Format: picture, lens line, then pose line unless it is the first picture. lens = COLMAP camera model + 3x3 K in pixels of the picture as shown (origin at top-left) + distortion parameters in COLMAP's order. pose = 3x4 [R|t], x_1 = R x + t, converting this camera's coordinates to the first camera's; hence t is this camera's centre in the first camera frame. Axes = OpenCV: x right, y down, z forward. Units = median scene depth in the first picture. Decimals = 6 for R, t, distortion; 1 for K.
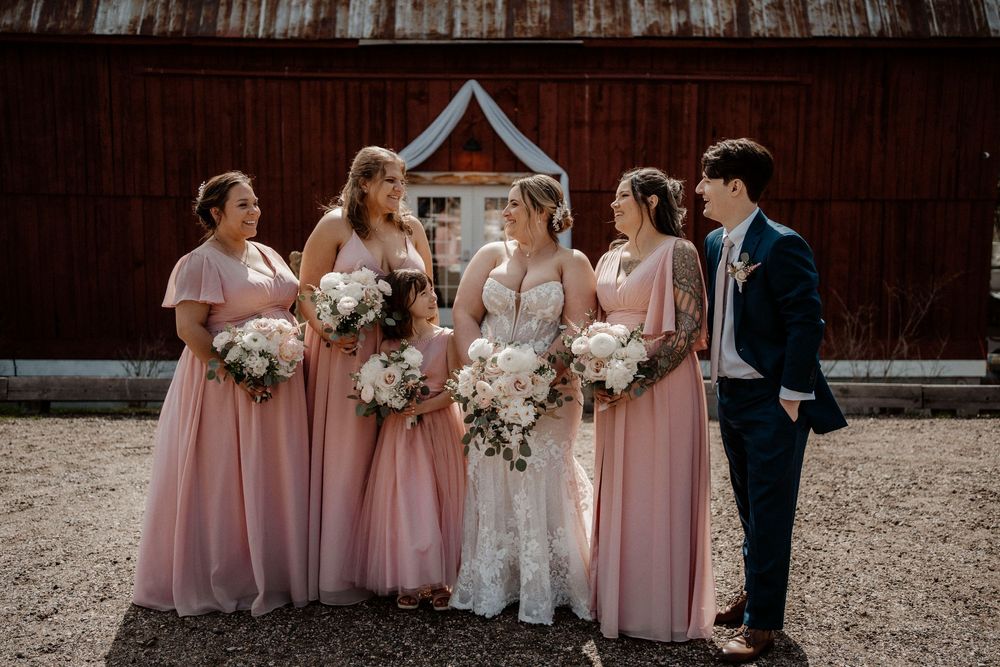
lens RADIAL K [[1046.1, 0, 500.0], [0, 1046.1, 333.5], [0, 0, 1]] dist [-0.025325, 0.158669]
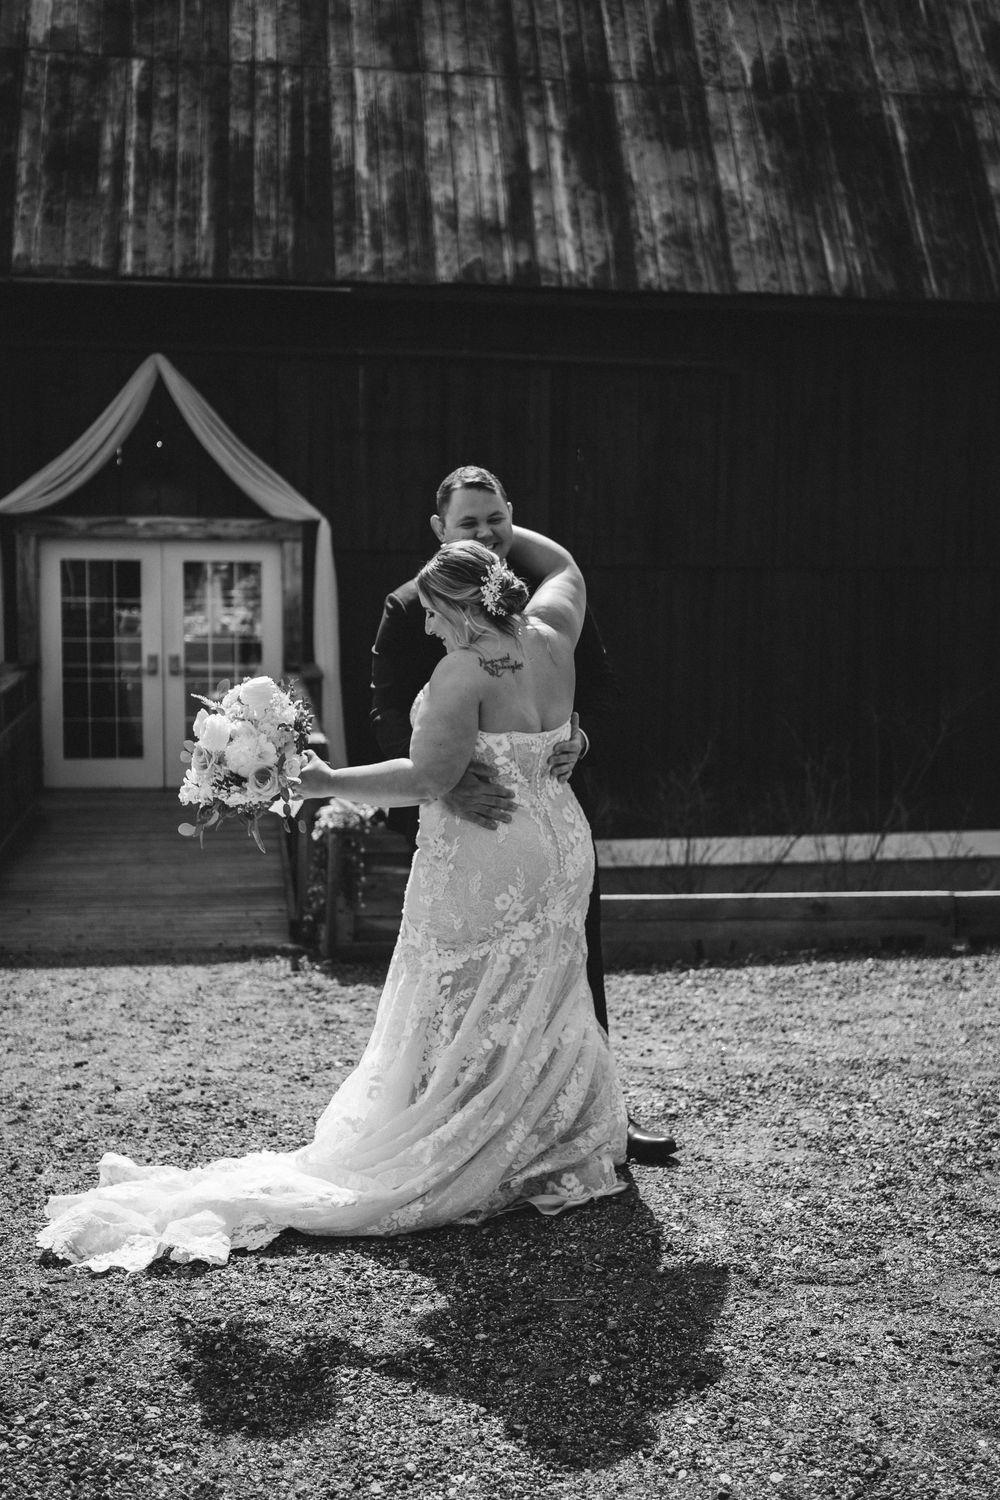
lens RADIAL K [[1569.1, 0, 500.0], [0, 1569.1, 750.0], [0, 0, 1]] dist [-0.025325, 0.158669]
pose [[0.989636, -0.013351, 0.142977, 0.033174], [0.016339, 0.999672, -0.019745, -0.008865], [-0.142667, 0.021876, 0.989529, 0.142909]]
